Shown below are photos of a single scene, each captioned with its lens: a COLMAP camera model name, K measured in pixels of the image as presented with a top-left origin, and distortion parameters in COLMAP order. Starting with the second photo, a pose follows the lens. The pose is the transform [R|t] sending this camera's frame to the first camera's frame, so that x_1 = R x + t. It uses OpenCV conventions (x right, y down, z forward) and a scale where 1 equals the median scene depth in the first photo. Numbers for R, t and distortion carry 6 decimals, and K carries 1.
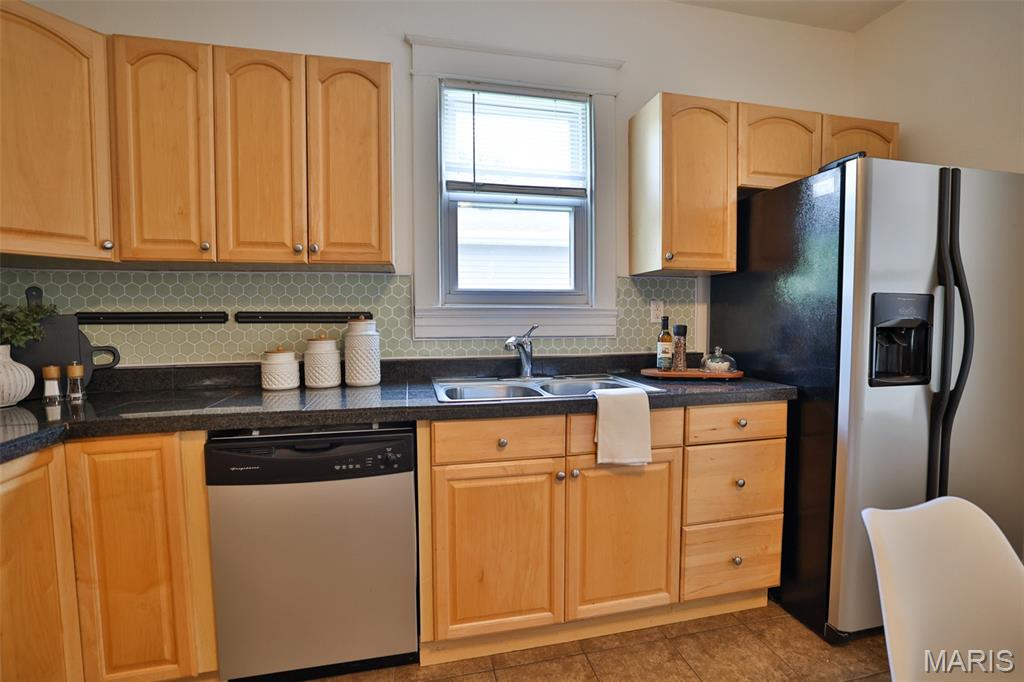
lens RADIAL K [[474.3, 0, 516.0], [0, 474.3, 339.5], [0, 0, 1]] dist [-0.046080, 0.017801]
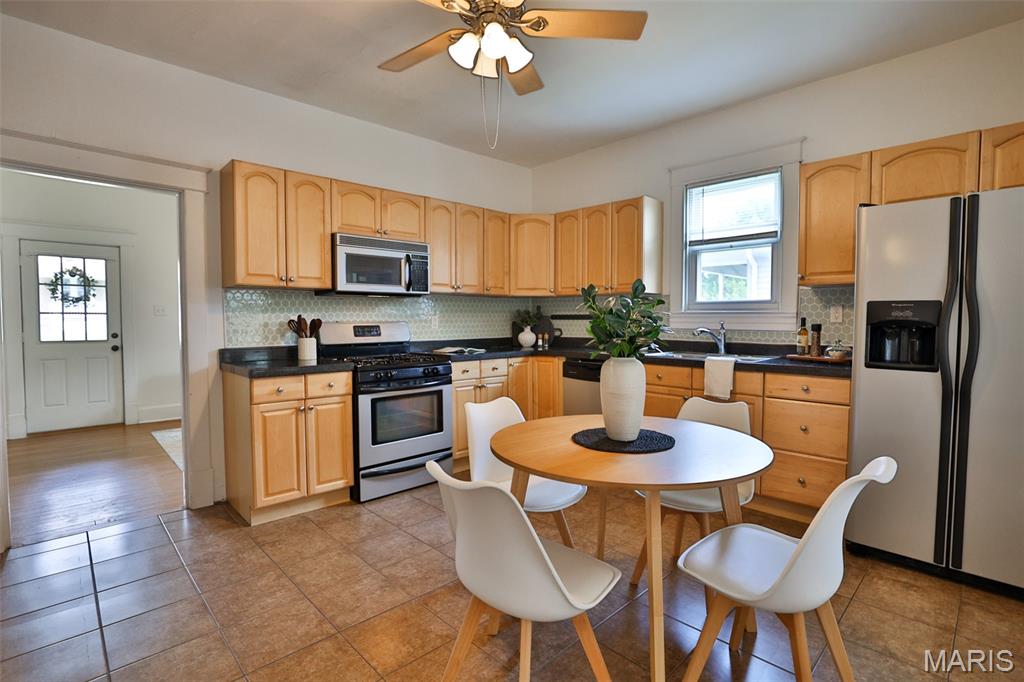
lens RADIAL K [[488.6, 0, 511.0], [0, 488.6, 338.7], [0, 0, 1]] dist [-0.053311, 0.020607]
pose [[0.511886, 0.040699, -0.858089, 1.382052], [-0.043185, 0.998833, 0.021612, 0.027643], [0.857967, 0.025993, 0.513047, -0.641972]]
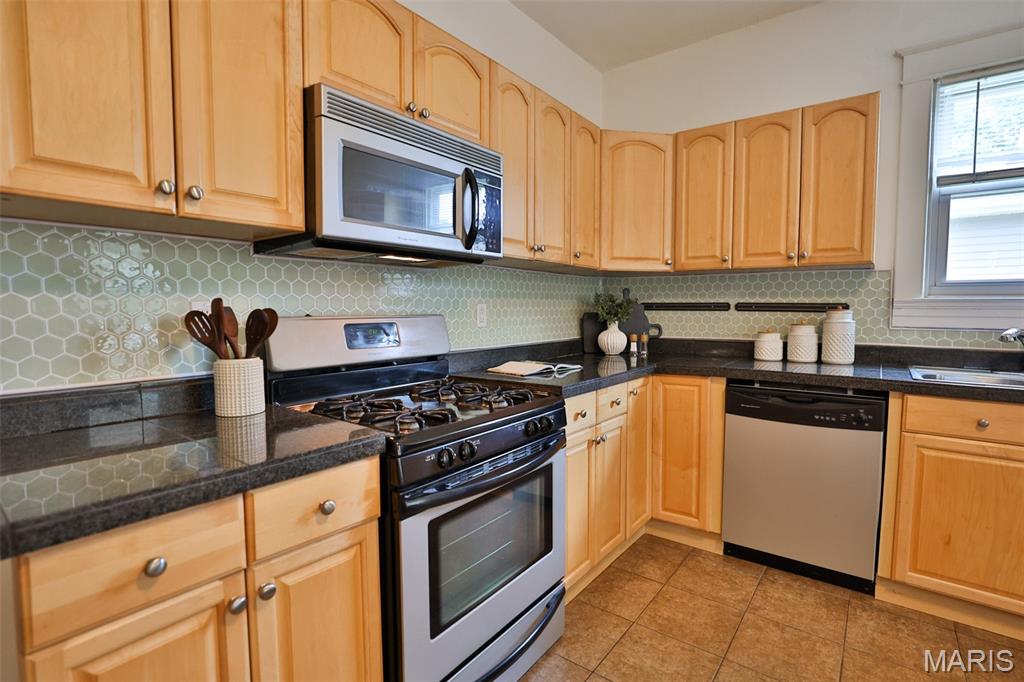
lens RADIAL K [[488.6, 0, 511.0], [0, 488.6, 338.7], [0, 0, 1]] dist [-0.053311, 0.020607]
pose [[0.635284, 0.054720, -0.770337, 0.099525], [-0.042074, 0.998458, 0.036226, 0.027019], [0.771131, 0.009397, 0.636607, -0.492980]]
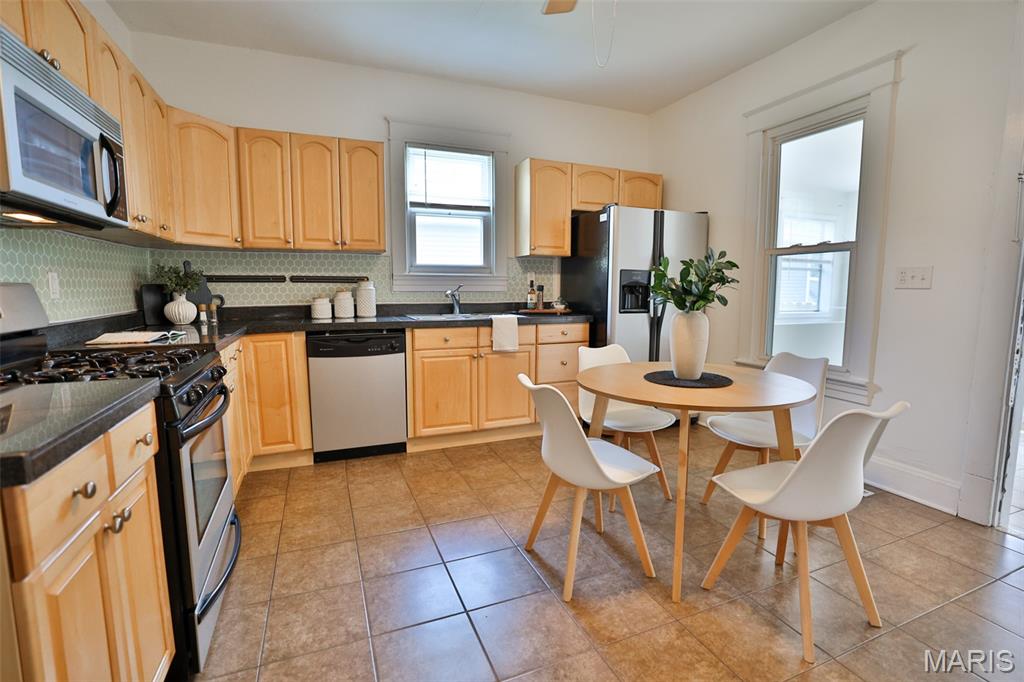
lens RADIAL K [[474.3, 0, 516.0], [0, 474.3, 339.5], [0, 0, 1]] dist [-0.046080, 0.017801]
pose [[0.985807, -0.011460, 0.167492, -0.073426], [0.000754, 0.997960, 0.063844, 0.077981], [-0.167882, -0.062812, 0.983804, -1.027647]]
